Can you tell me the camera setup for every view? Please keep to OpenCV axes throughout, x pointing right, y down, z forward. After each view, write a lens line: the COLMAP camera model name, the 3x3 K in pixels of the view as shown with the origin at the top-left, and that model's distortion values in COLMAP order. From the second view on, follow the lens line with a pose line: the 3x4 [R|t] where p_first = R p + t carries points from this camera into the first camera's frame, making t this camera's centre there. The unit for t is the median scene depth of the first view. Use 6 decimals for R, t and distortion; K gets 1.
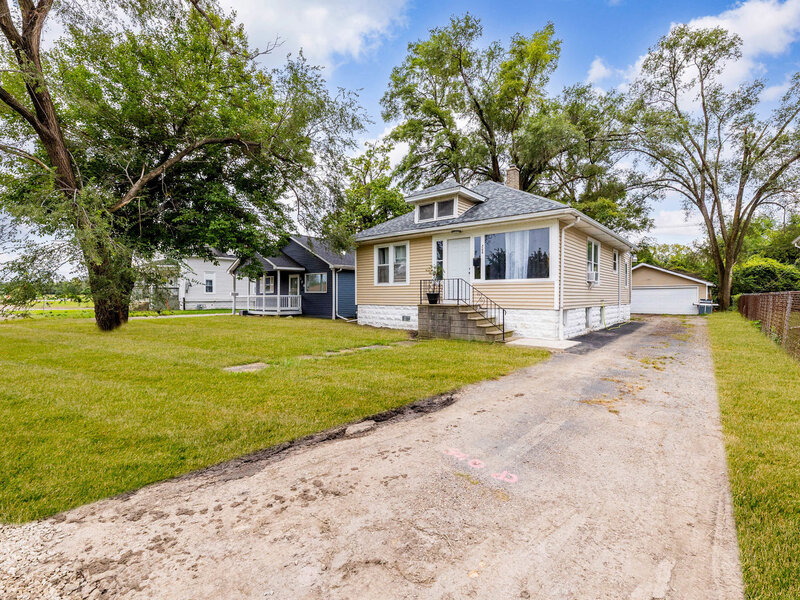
lens RADIAL K [[372.5, 0, 400.0], [0, 372.5, 300.0], [0, 0, 1]] dist [-0.003572, -0.000221]
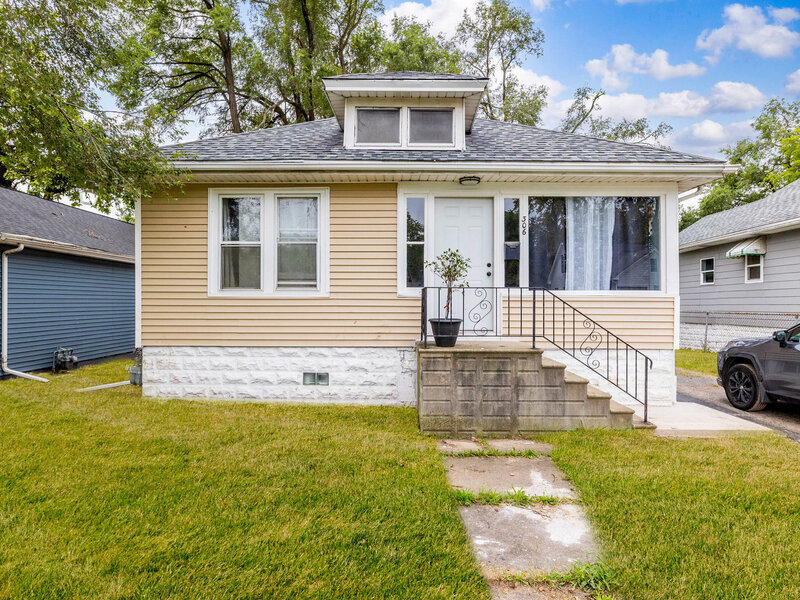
lens RADIAL K [[472.7, 0, 399.6], [0, 472.7, 310.6], [0, 0, 1]] dist [-0.000847, -0.000116]
pose [[0.759137, -0.008409, 0.650877, -0.266730], [0.003173, 0.999952, 0.009219, -0.030853], [-0.650923, -0.004933, 0.759127, 0.587720]]
